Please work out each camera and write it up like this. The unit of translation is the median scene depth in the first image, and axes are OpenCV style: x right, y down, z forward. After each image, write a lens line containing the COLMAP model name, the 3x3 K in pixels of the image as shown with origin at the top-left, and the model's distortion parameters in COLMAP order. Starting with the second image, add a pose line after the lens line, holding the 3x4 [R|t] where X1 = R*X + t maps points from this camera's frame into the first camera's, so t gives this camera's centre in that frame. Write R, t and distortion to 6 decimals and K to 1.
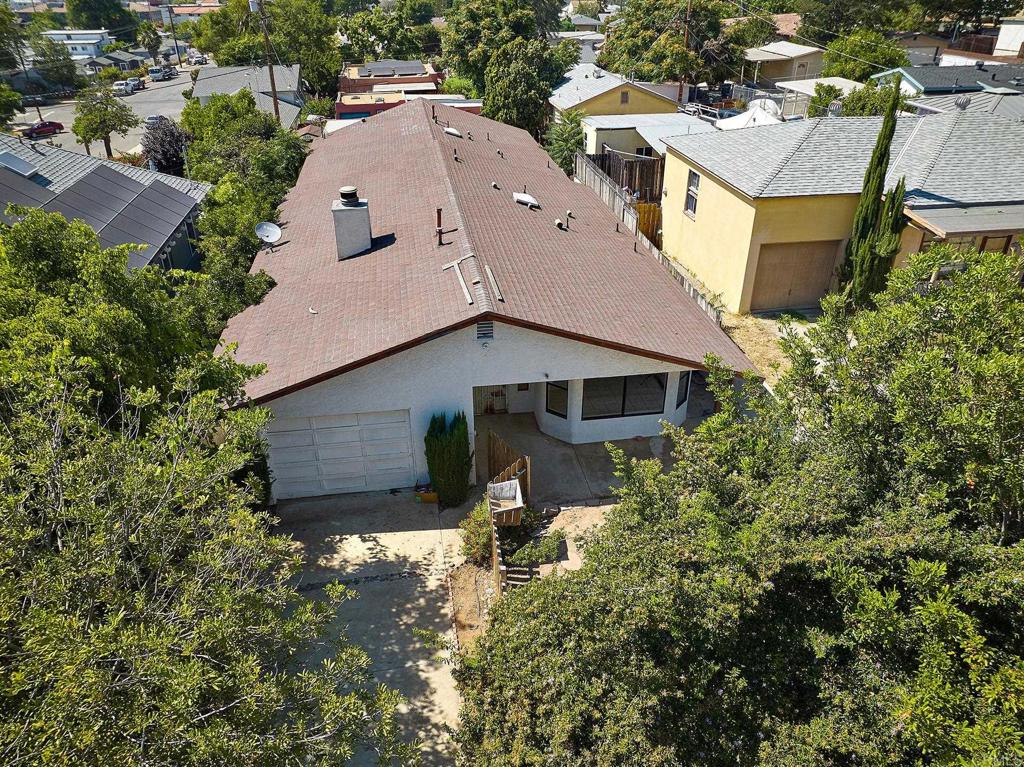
lens RADIAL K [[727.9, 0, 512.0], [0, 727.9, 383.5], [0, 0, 1]] dist [-0.082960, 0.060231]
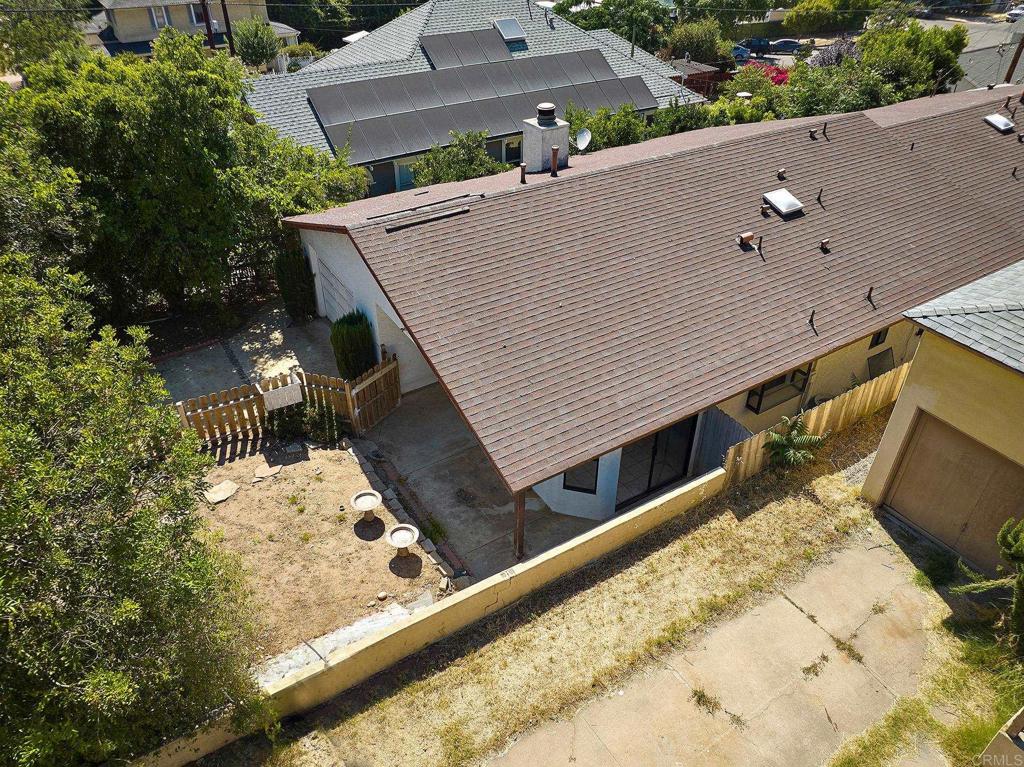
lens RADIAL K [[723.3, 0, 510.4], [0, 723.3, 383.2], [0, 0, 1]] dist [-0.049226, 0.026083]
pose [[0.392510, 0.537709, -0.746194, 0.662470], [-0.462271, 0.816718, 0.345367, -0.269333], [0.795136, 0.209384, 0.569137, 0.469802]]
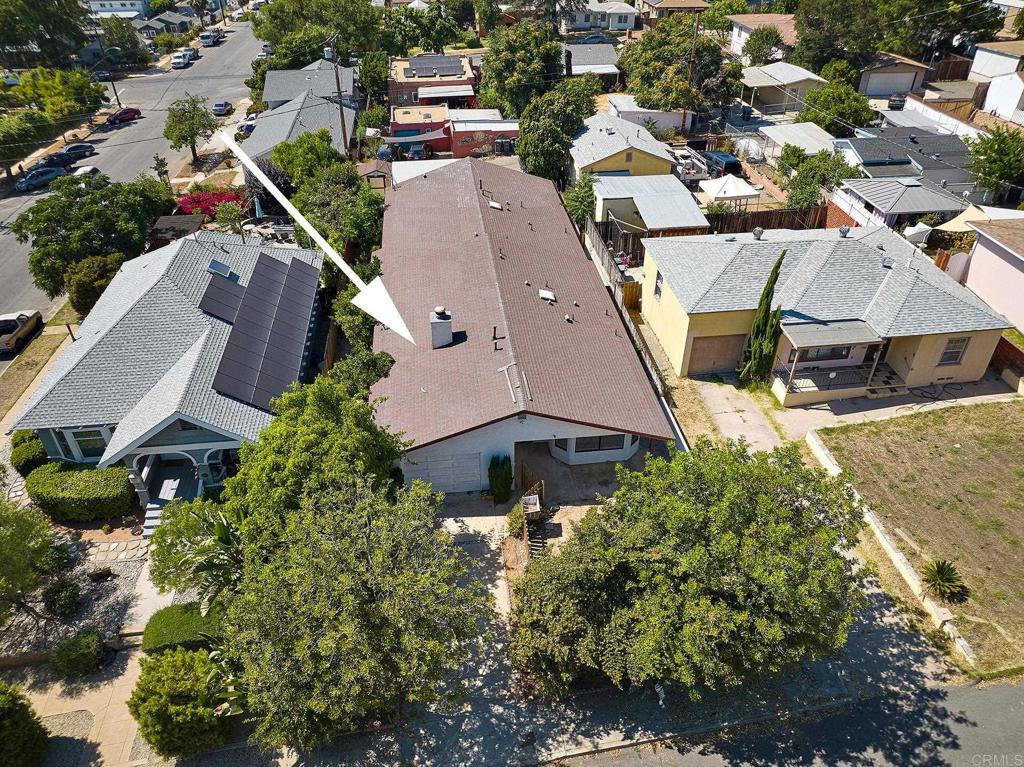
lens RADIAL K [[723.3, 0, 510.4], [0, 723.3, 383.2], [0, 0, 1]] dist [-0.049226, 0.026083]
pose [[0.999260, 0.022330, -0.031313, -0.008095], [-0.019106, 0.994832, 0.099722, -0.260552], [0.033378, -0.099050, 0.994523, -0.654502]]
